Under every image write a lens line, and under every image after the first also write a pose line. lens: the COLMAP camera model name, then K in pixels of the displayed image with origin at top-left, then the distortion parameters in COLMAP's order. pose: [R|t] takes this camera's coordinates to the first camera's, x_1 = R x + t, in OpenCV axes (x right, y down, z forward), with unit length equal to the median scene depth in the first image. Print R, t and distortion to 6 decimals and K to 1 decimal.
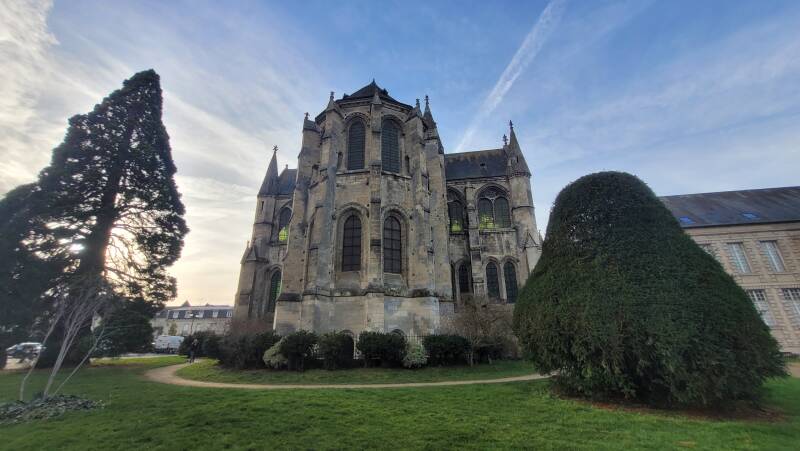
lens RADIAL K [[312.0, 0, 406.3], [0, 312.0, 223.0], [0, 0, 1]] dist [0.001650, 0.000071]
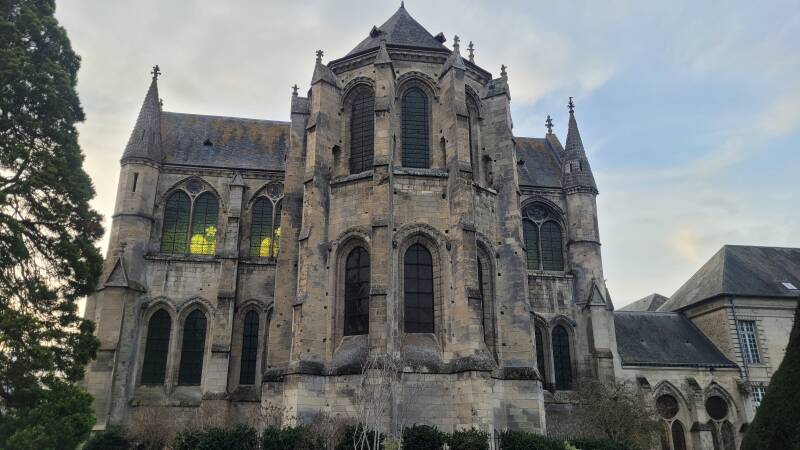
lens RADIAL K [[597.5, 0, 395.8], [0, 597.5, 226.5], [0, 0, 1]] dist [0.036507, -0.009909]
pose [[0.958227, 0.115355, 0.261716, -0.352988], [-0.117760, 0.993021, -0.006531, -0.030107], [-0.260642, -0.024561, 0.965123, -0.100128]]
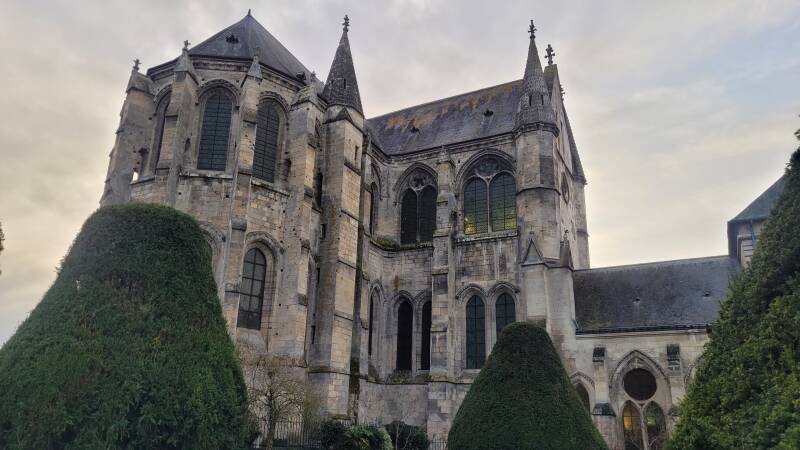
lens RADIAL K [[597.5, 0, 398.7], [0, 597.5, 225.4], [0, 0, 1]] dist [0.036507, -0.009909]
pose [[0.938640, -0.072201, -0.337257, 0.534746], [0.080746, 0.996670, 0.011359, -0.021440], [0.335314, -0.037894, 0.941344, -0.047257]]
